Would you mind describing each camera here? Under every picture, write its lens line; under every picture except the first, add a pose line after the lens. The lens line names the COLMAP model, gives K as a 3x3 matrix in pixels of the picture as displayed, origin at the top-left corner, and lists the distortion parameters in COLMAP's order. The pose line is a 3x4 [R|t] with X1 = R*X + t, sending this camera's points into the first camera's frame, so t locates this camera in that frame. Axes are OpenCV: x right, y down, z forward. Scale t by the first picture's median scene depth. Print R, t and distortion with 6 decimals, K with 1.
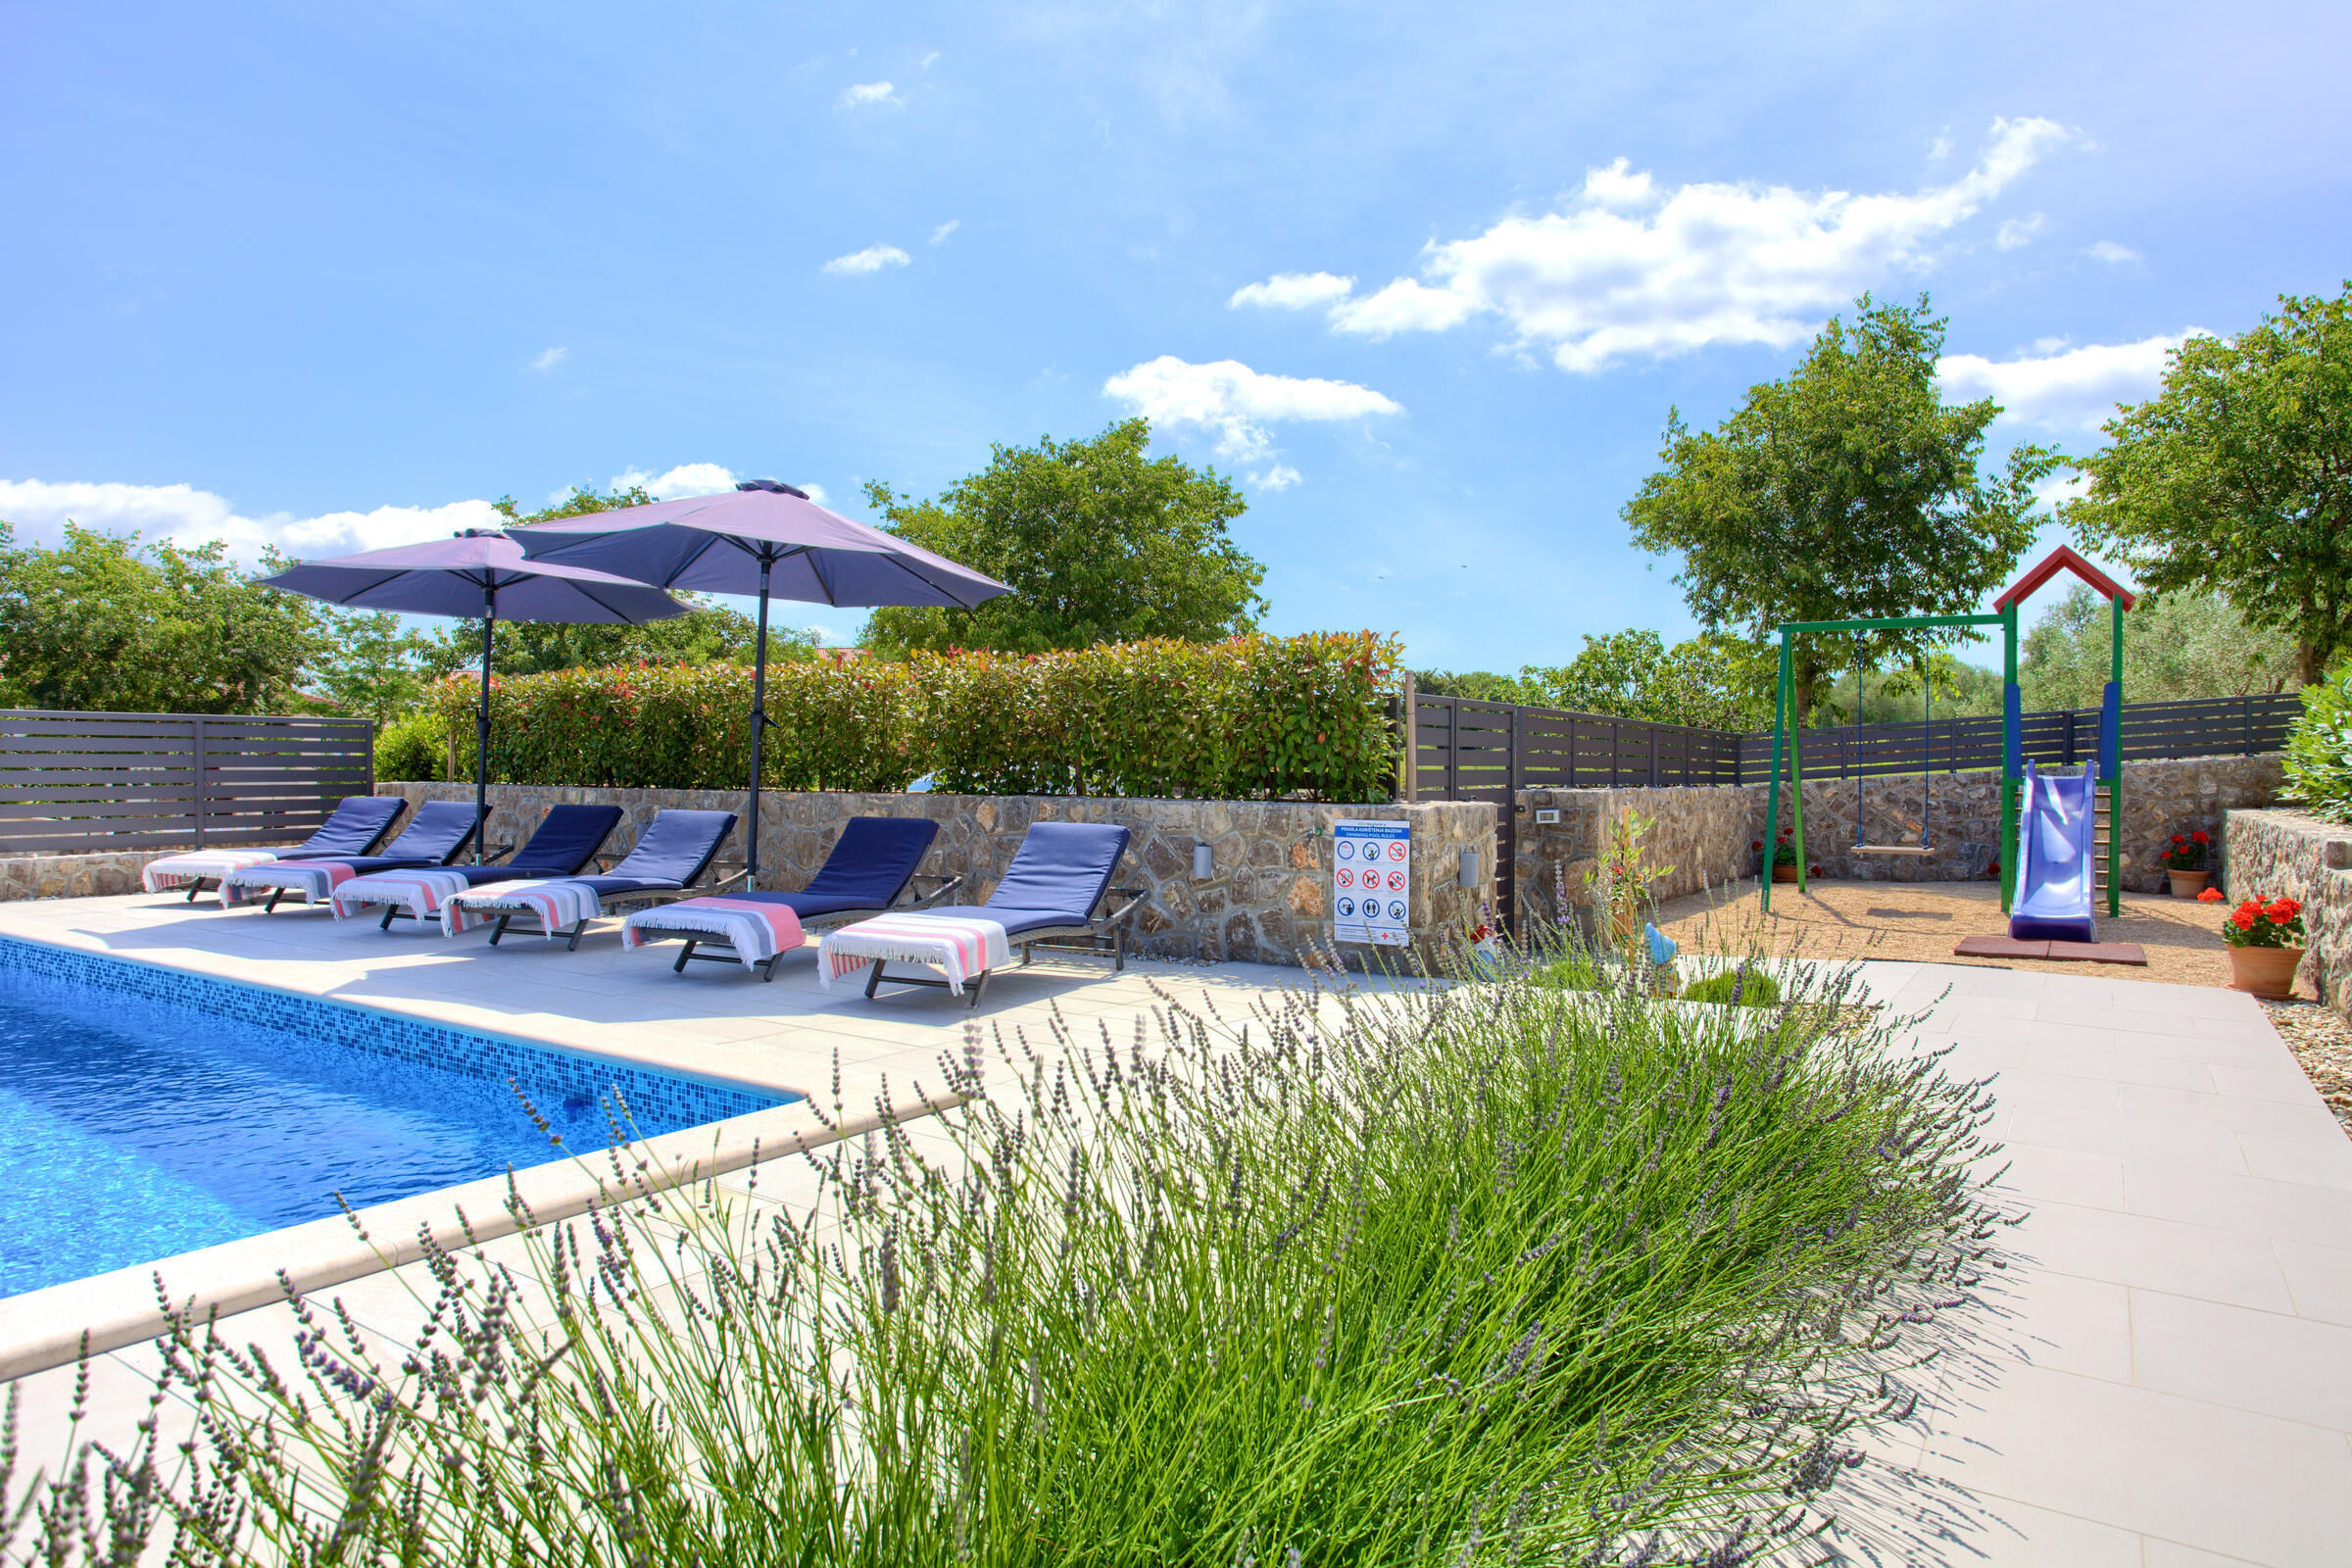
lens RADIAL K [[1466.5, 0, 1176.0], [0, 1466.5, 784.0], [0, 0, 1]] dist [-0.038528, -0.000366]
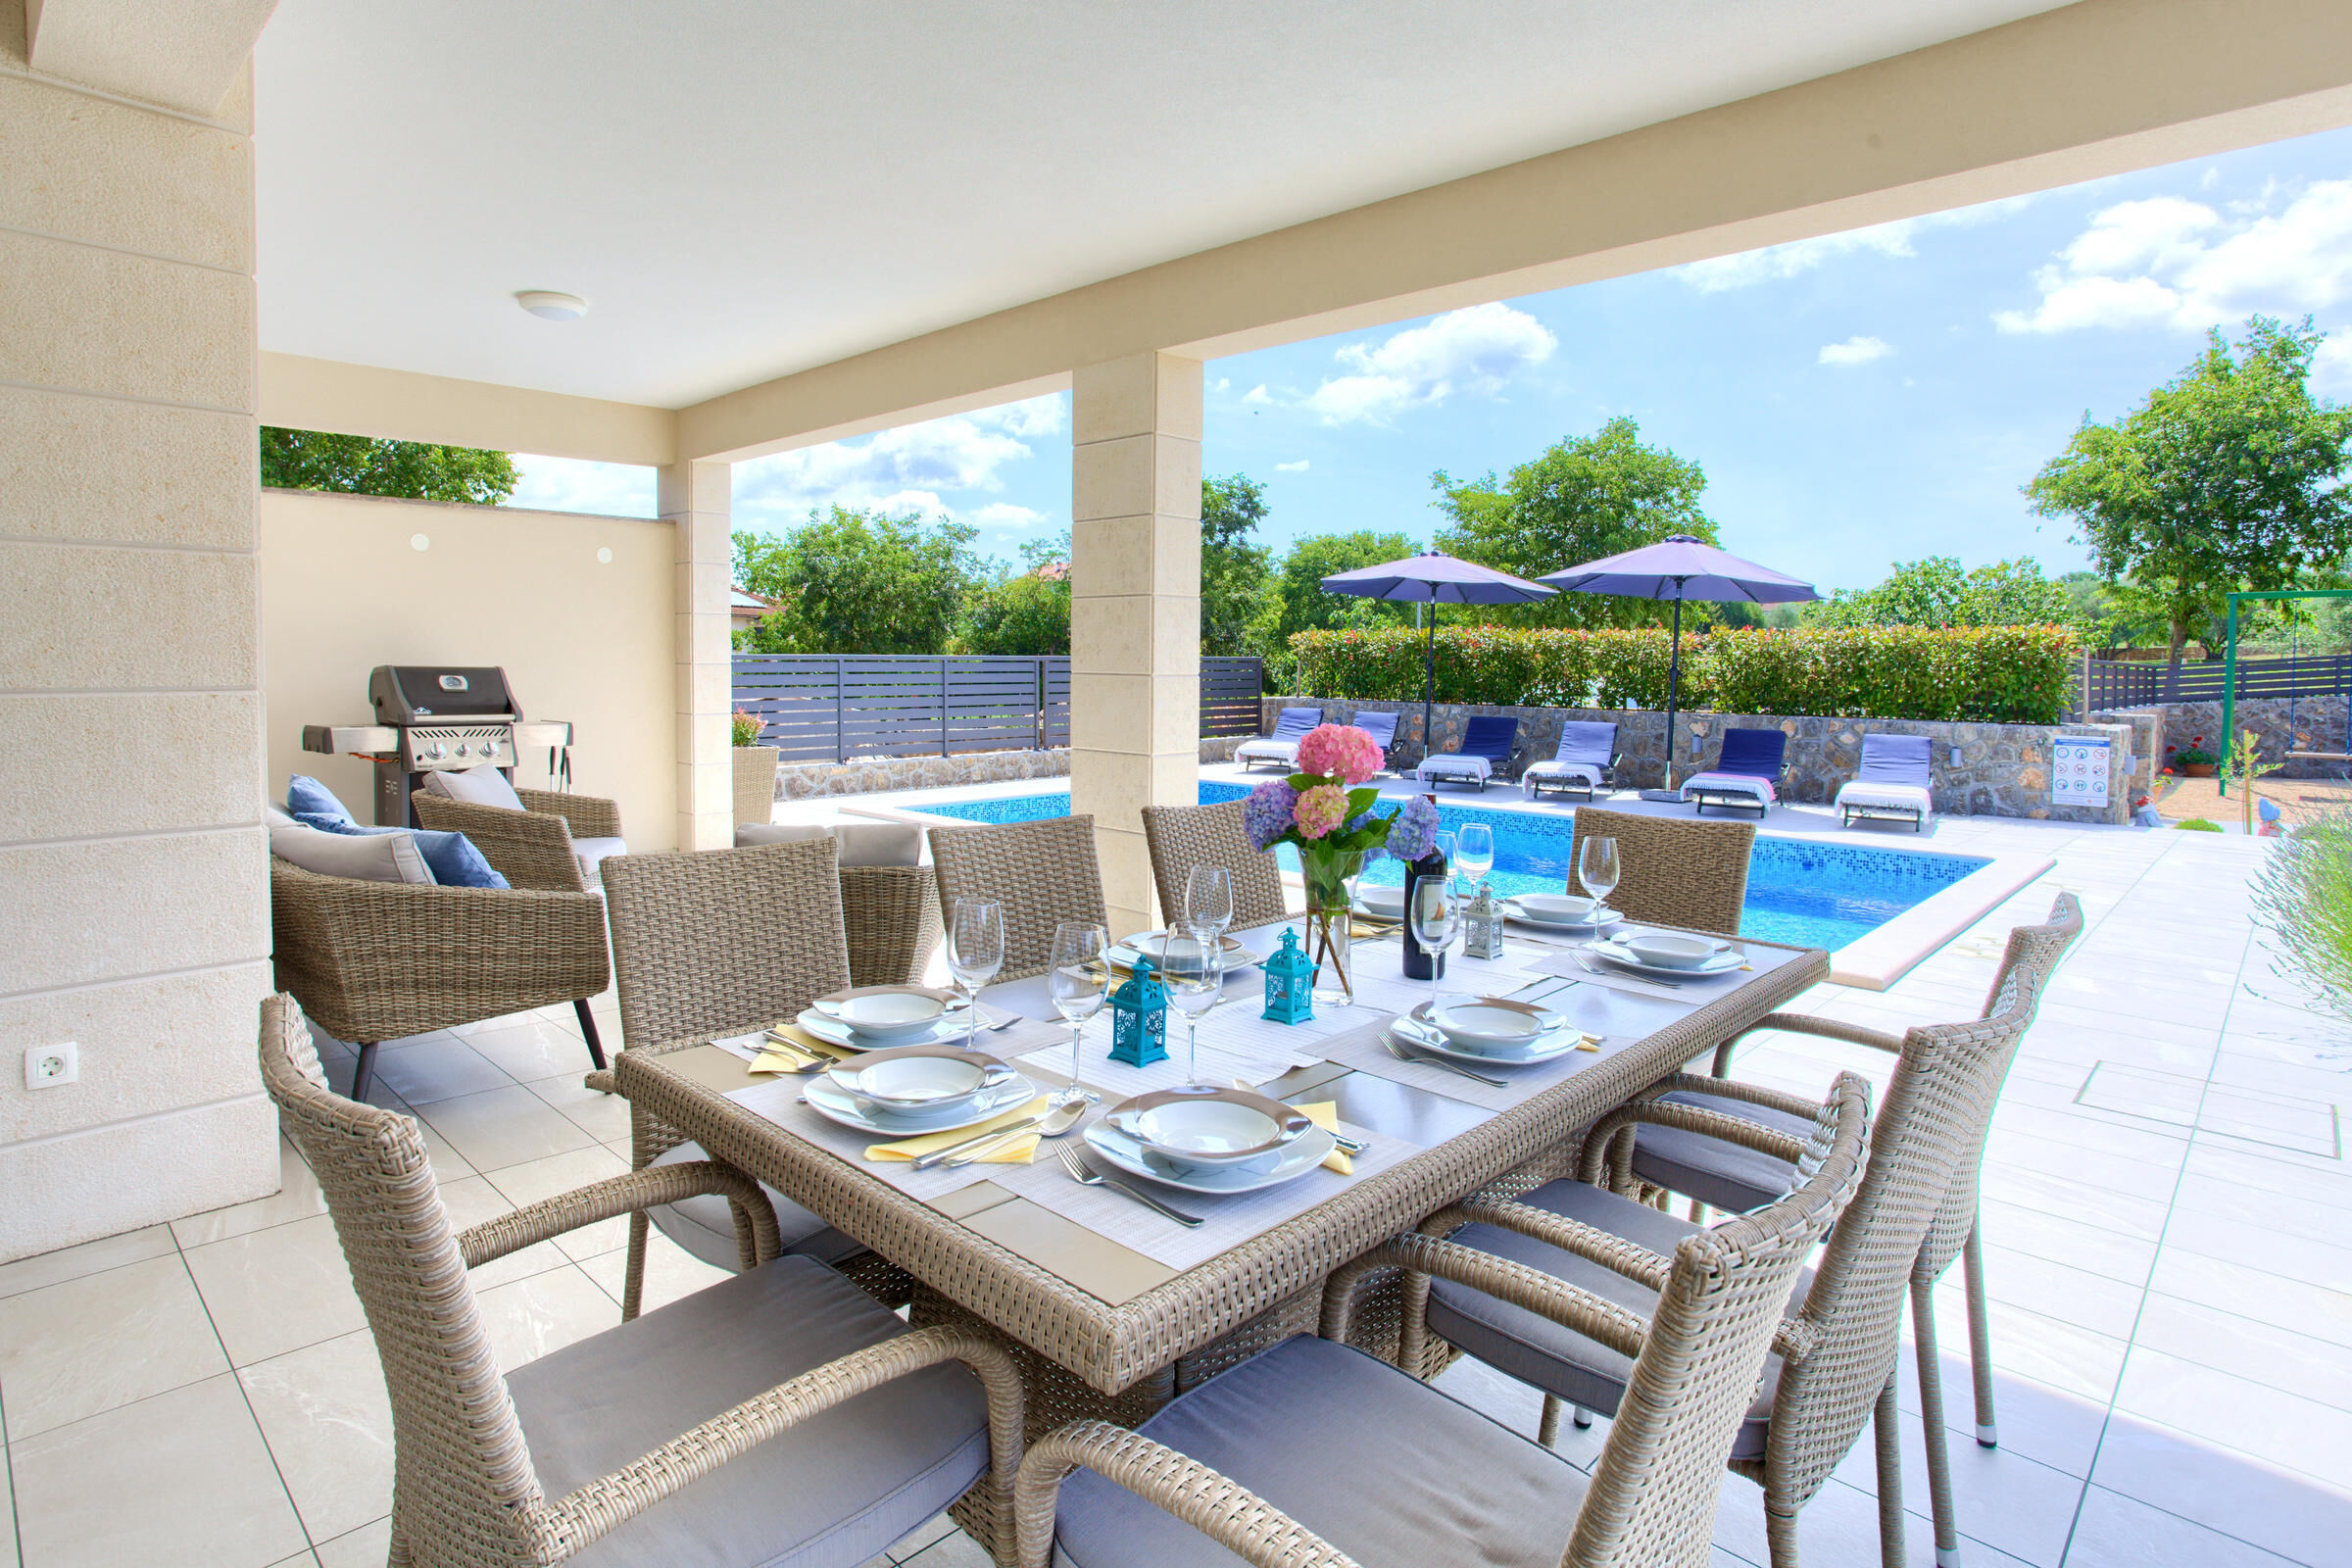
lens RADIAL K [[1260.8, 0, 1177.6], [0, 1260.8, 726.2], [0, 0, 1]] dist [-0.052806, 0.016175]
pose [[0.980928, 0.014298, -0.193846, -0.419729], [-0.006904, 0.999225, 0.038765, -0.024150], [0.194249, -0.036687, 0.980266, -0.431914]]
